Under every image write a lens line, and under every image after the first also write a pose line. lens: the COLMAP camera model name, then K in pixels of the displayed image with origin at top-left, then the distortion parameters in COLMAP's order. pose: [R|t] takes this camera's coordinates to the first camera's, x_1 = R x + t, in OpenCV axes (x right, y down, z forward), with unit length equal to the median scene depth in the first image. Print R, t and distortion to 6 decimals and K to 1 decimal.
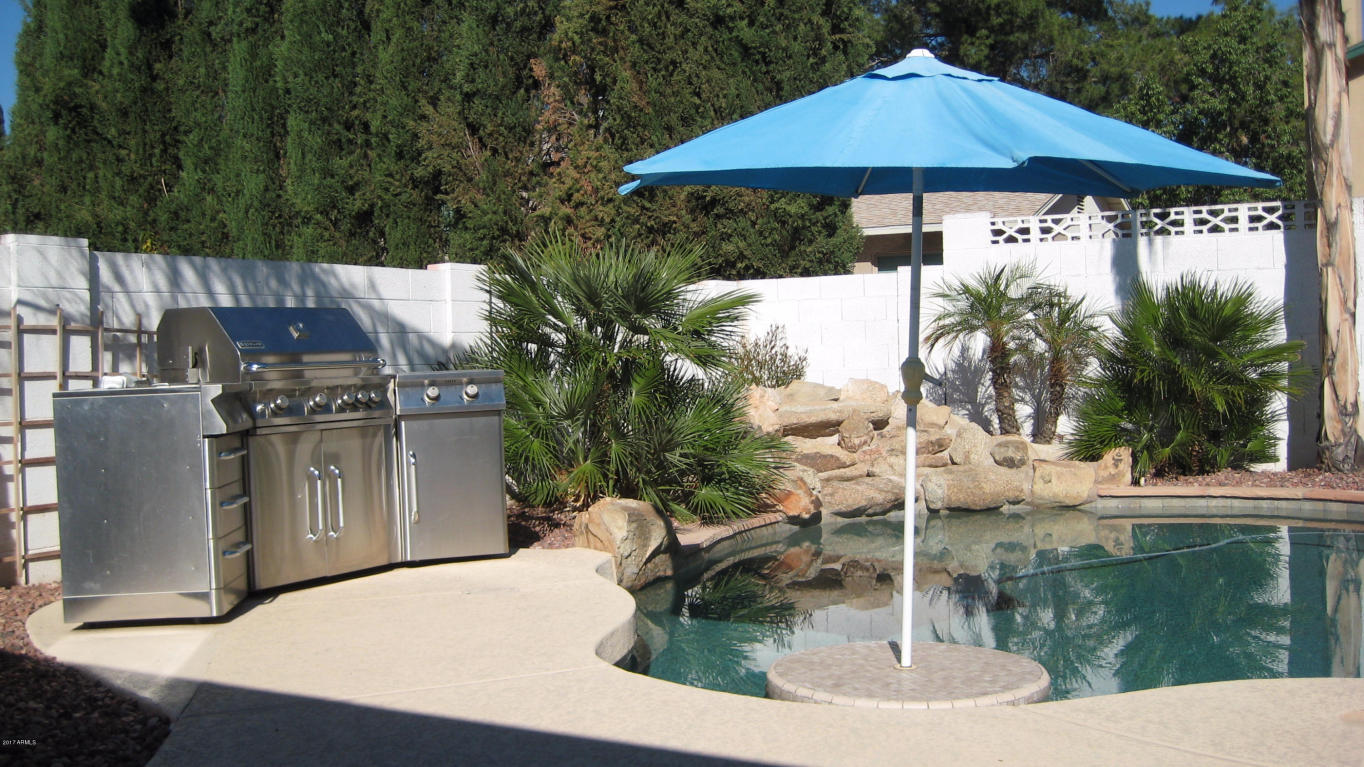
lens RADIAL K [[1433.7, 0, 684.3], [0, 1433.7, 384.4], [0, 0, 1]] dist [-0.104543, 0.000000]
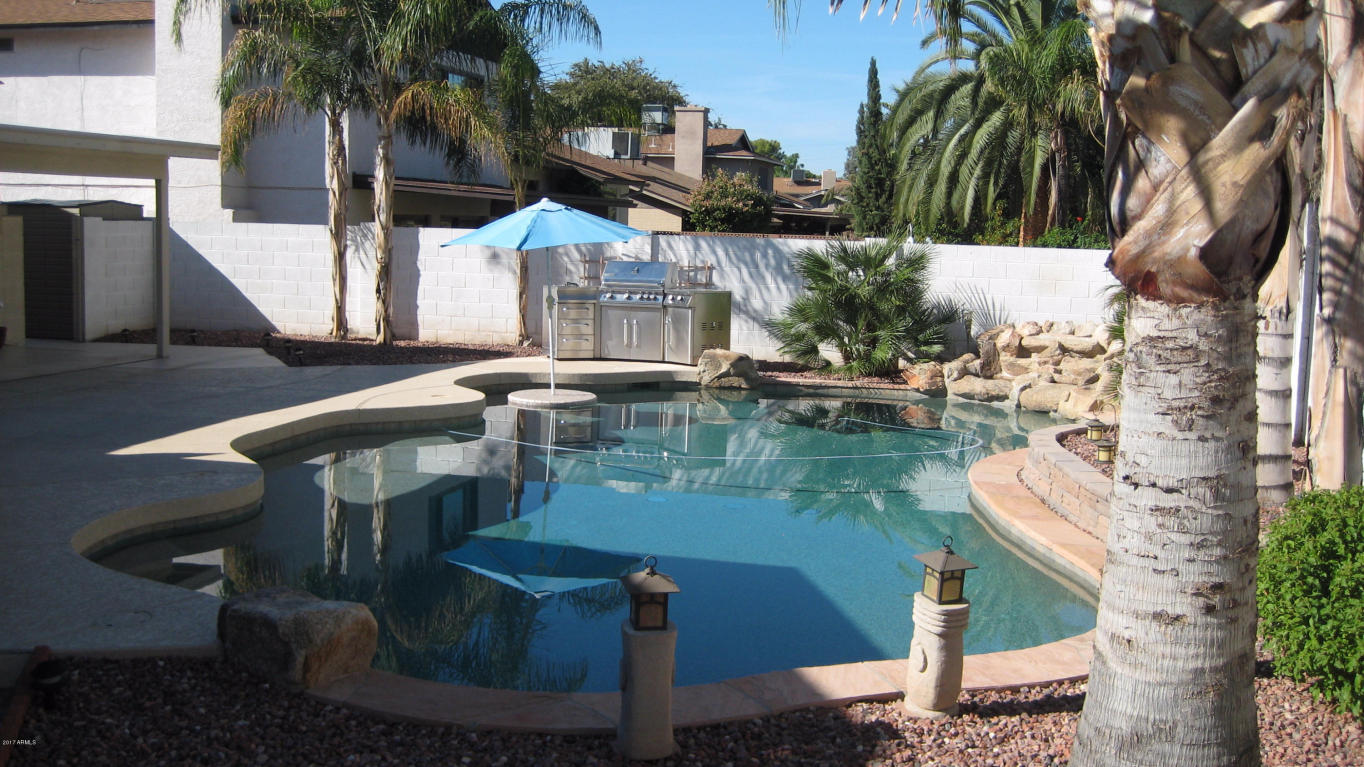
lens RADIAL K [[1433.7, 0, 682.8], [0, 1433.7, 382.1], [0, 0, 1]] dist [-0.104543, 0.000000]
pose [[0.260956, 0.140650, -0.955050, 1.626449], [-0.054926, 0.989890, 0.130773, -0.128130], [0.963787, 0.018331, 0.266043, 0.224781]]
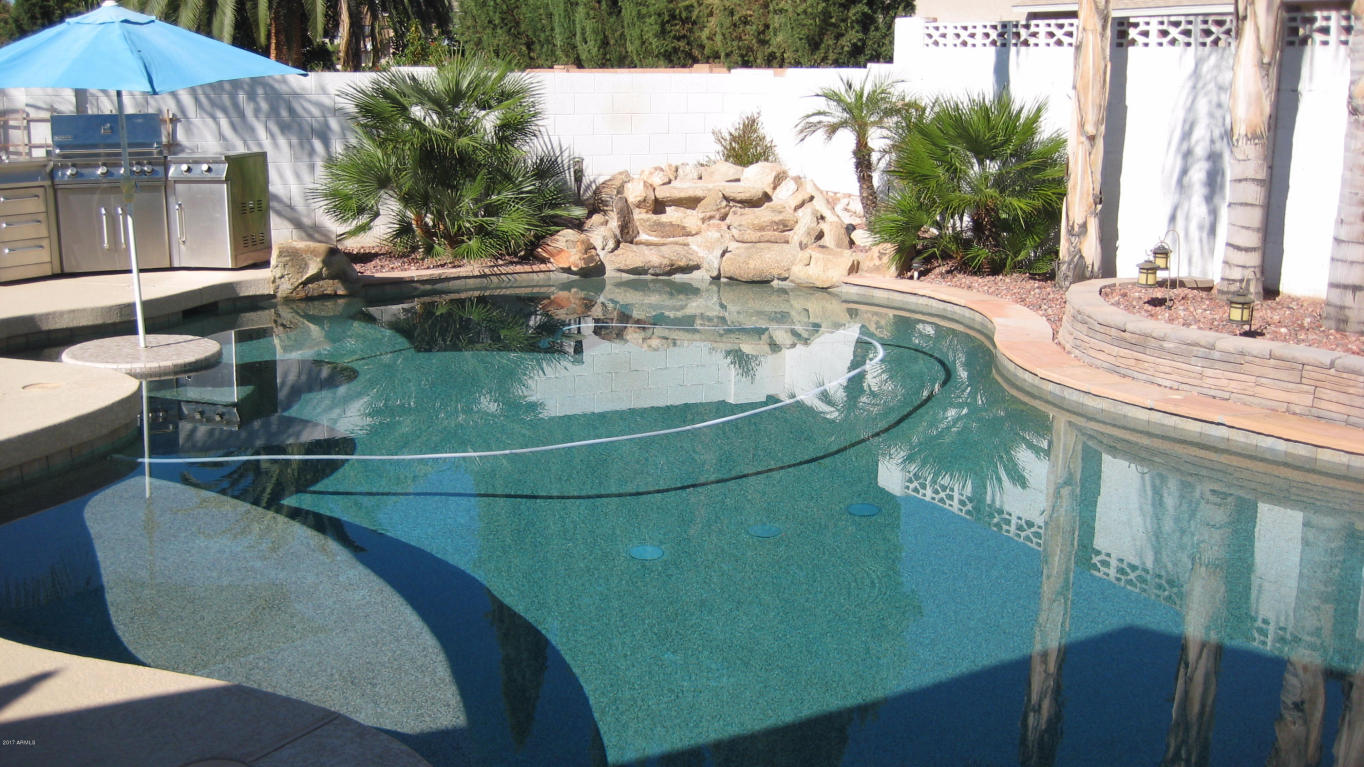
lens RADIAL K [[1433.7, 0, 679.5], [0, 1433.7, 387.0], [0, 0, 1]] dist [-0.104543, 0.000000]
pose [[0.826245, 0.153247, -0.542064, 0.854733], [-0.043241, 0.976699, 0.210214, -0.079974], [0.561648, -0.150249, 0.813619, -0.038326]]
